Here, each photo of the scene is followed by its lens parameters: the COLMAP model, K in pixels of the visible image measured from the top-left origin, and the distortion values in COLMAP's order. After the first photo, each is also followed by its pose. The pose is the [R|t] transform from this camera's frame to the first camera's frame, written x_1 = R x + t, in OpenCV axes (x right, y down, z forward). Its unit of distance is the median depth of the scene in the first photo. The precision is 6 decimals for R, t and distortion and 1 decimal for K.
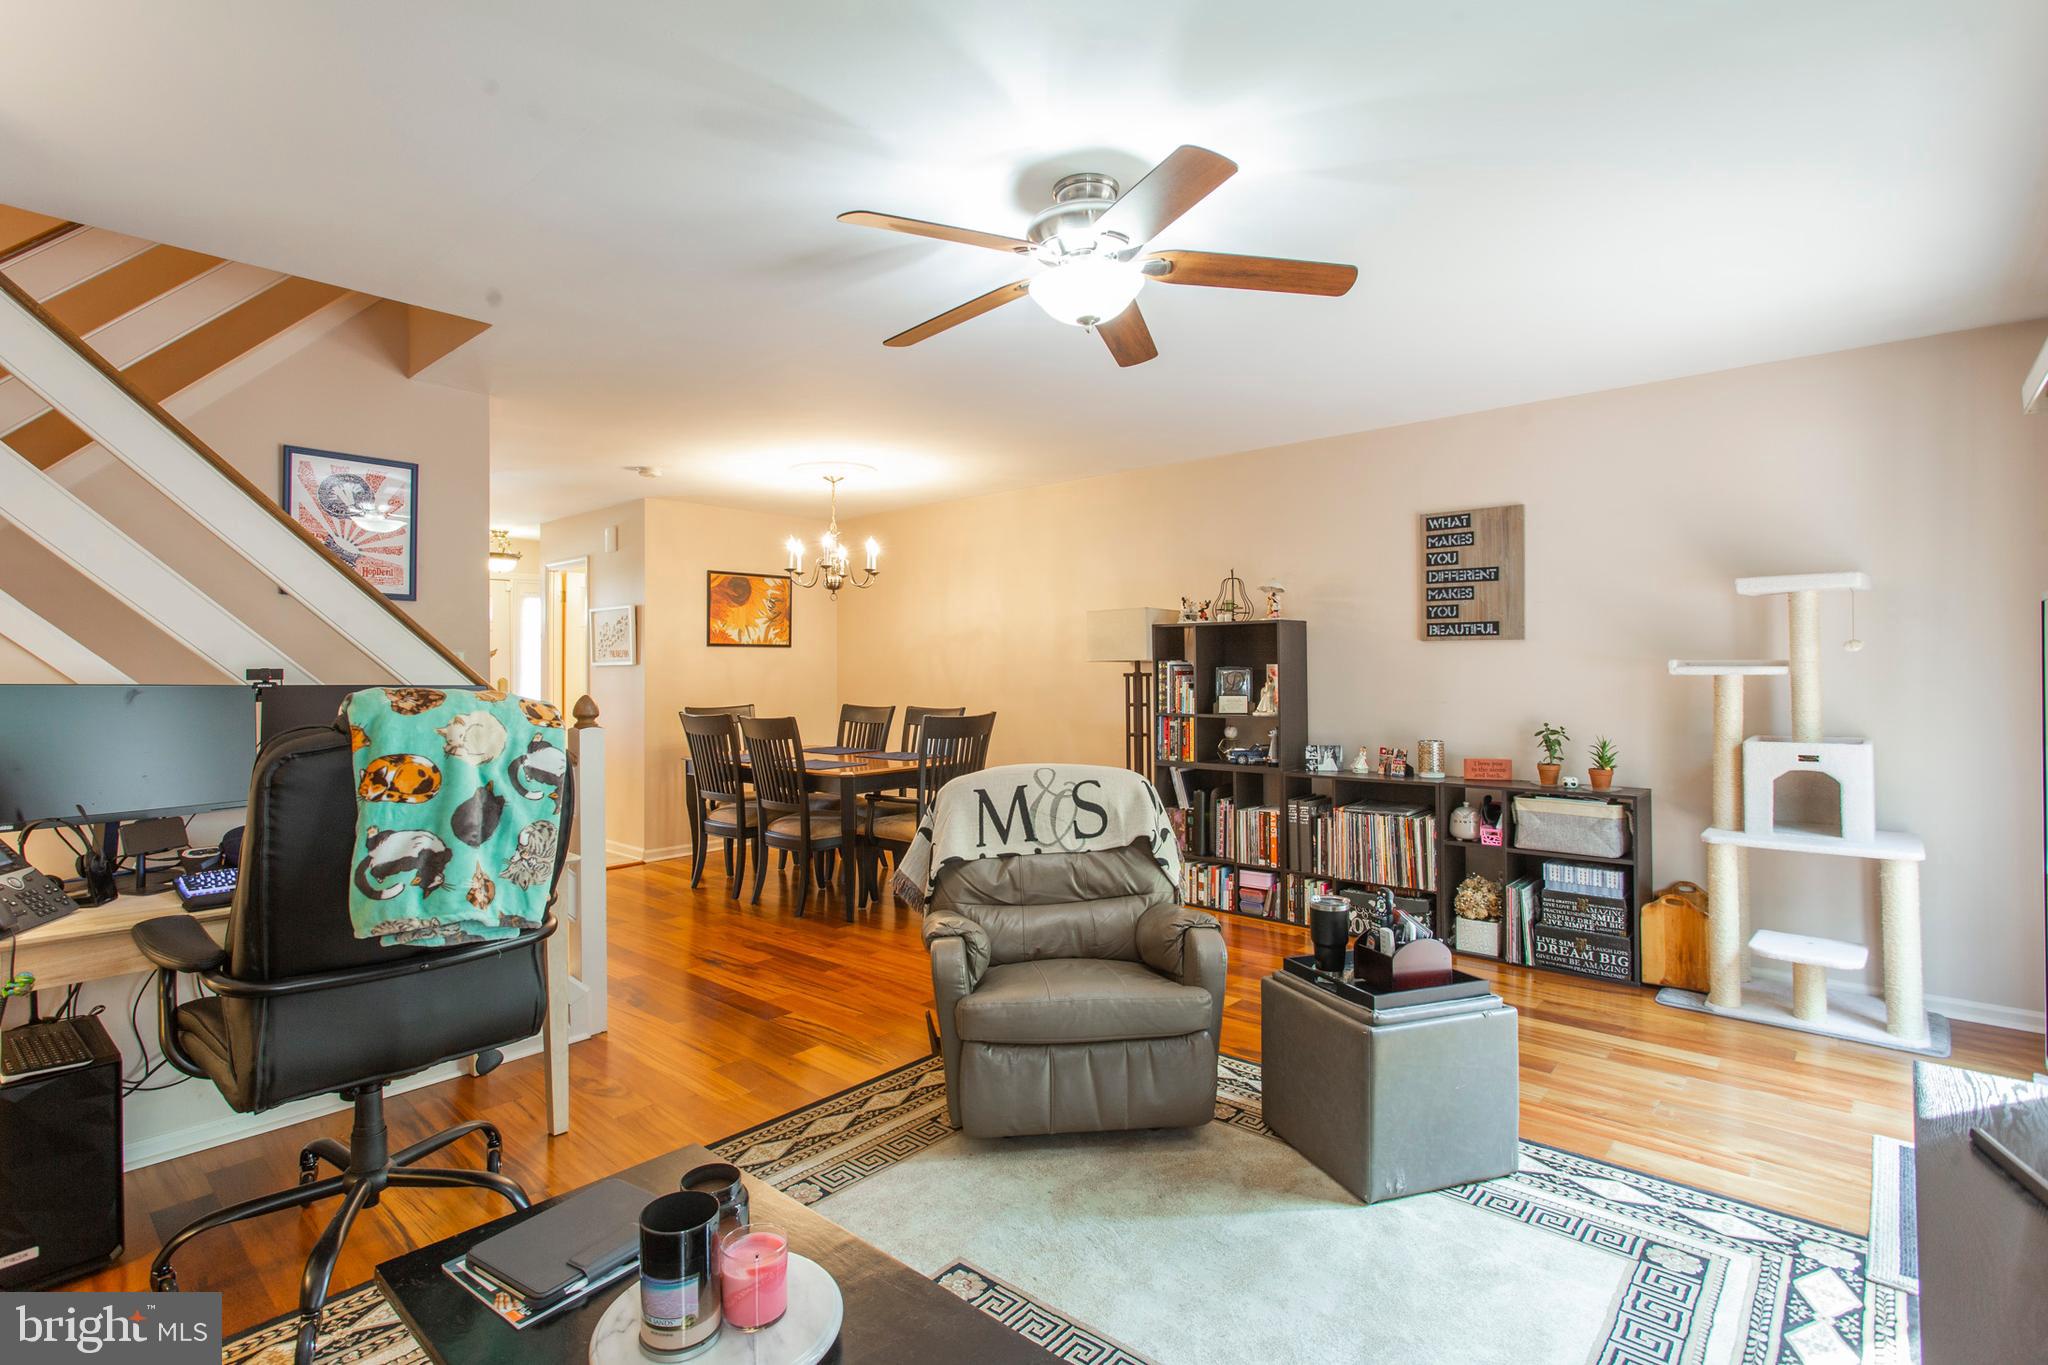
lens RADIAL K [[988.5, 0, 993.2], [0, 988.5, 640.1], [0, 0, 1]] dist [-0.016480, 0.003576]
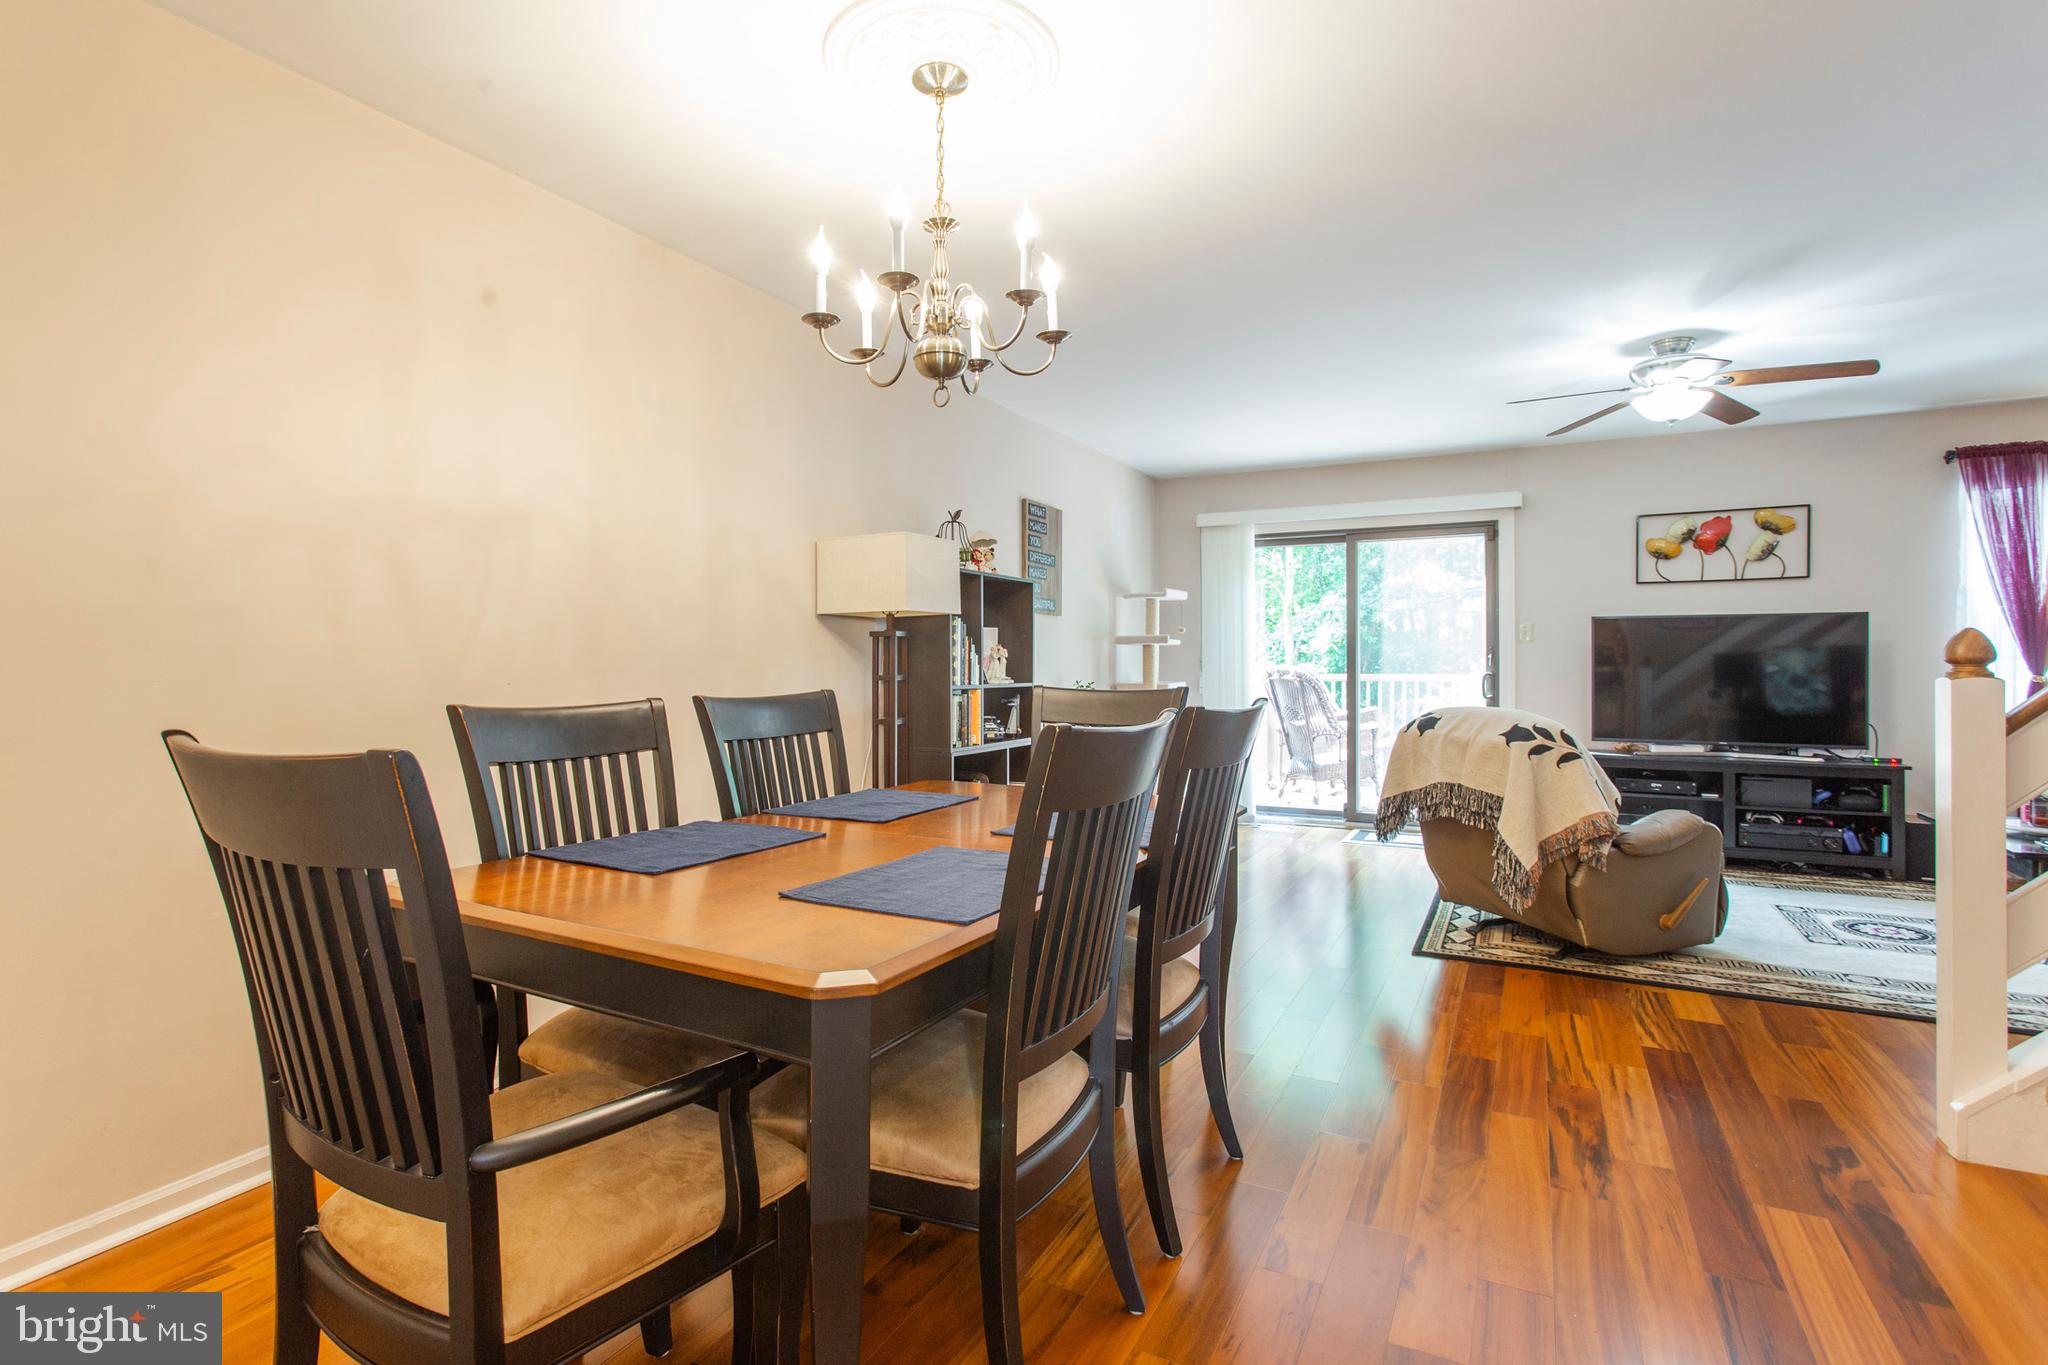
lens RADIAL K [[988.5, 0, 1025.3], [0, 988.5, 671.9], [0, 0, 1]] dist [-0.016480, 0.003576]
pose [[-0.253249, 0.000837, 0.967401, -0.829403], [-0.021442, 0.999749, -0.006479, 0.098361], [-0.967163, -0.022384, -0.253168, 1.674534]]
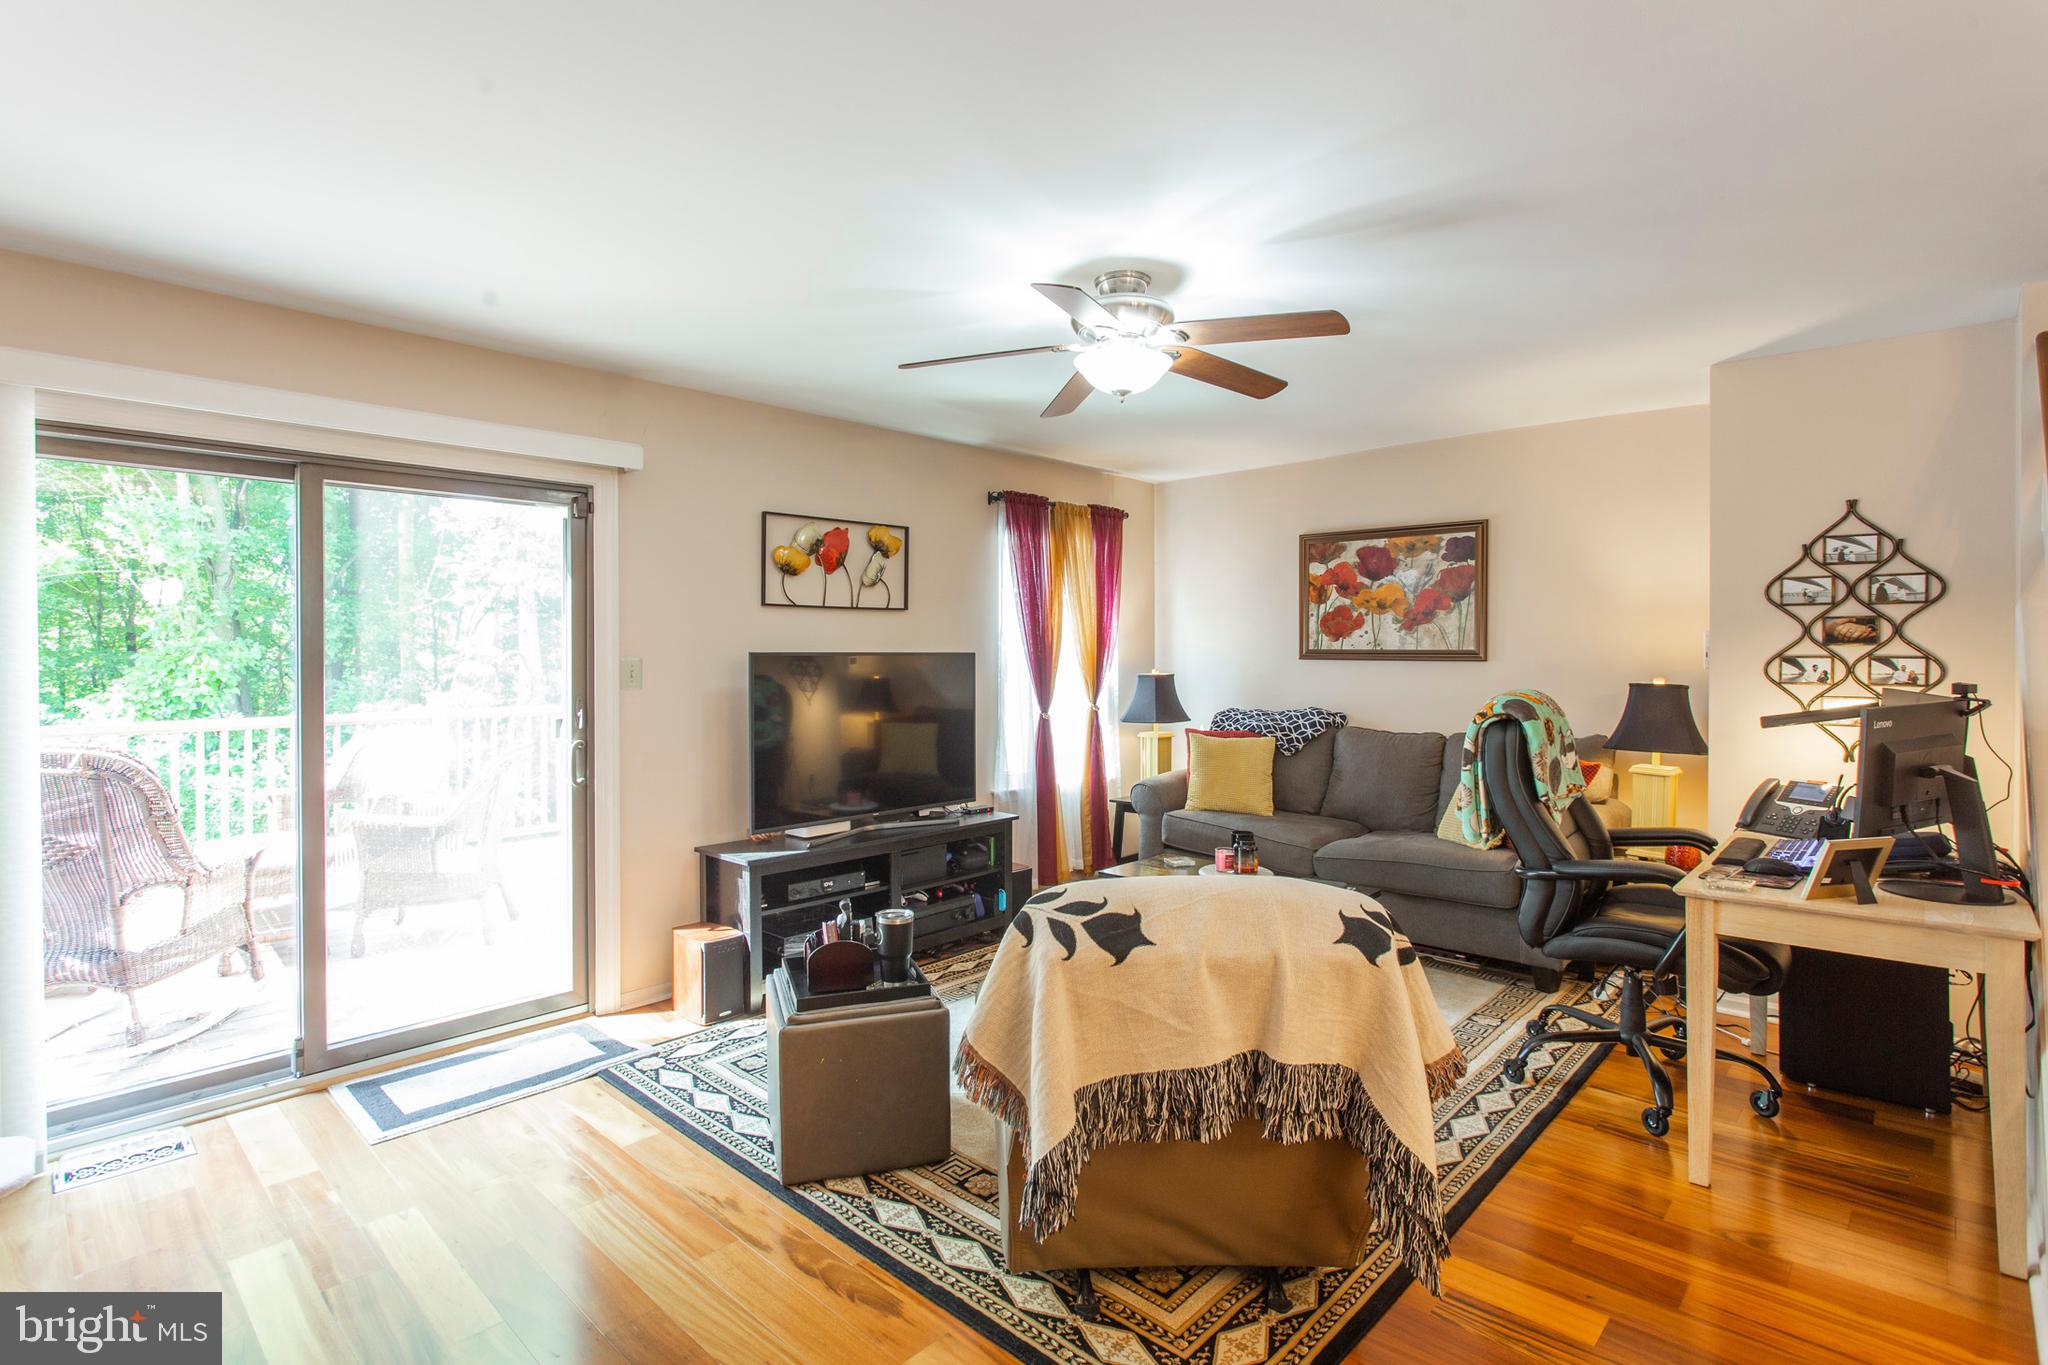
lens RADIAL K [[988.5, 0, 987.9], [0, 988.5, 666.7], [0, 0, 1]] dist [-0.016480, 0.003576]
pose [[-0.999070, 0.008939, 0.042174, 0.141460], [0.008427, 0.999889, -0.012313, 0.012482], [-0.042279, -0.011946, -0.999034, 1.464729]]
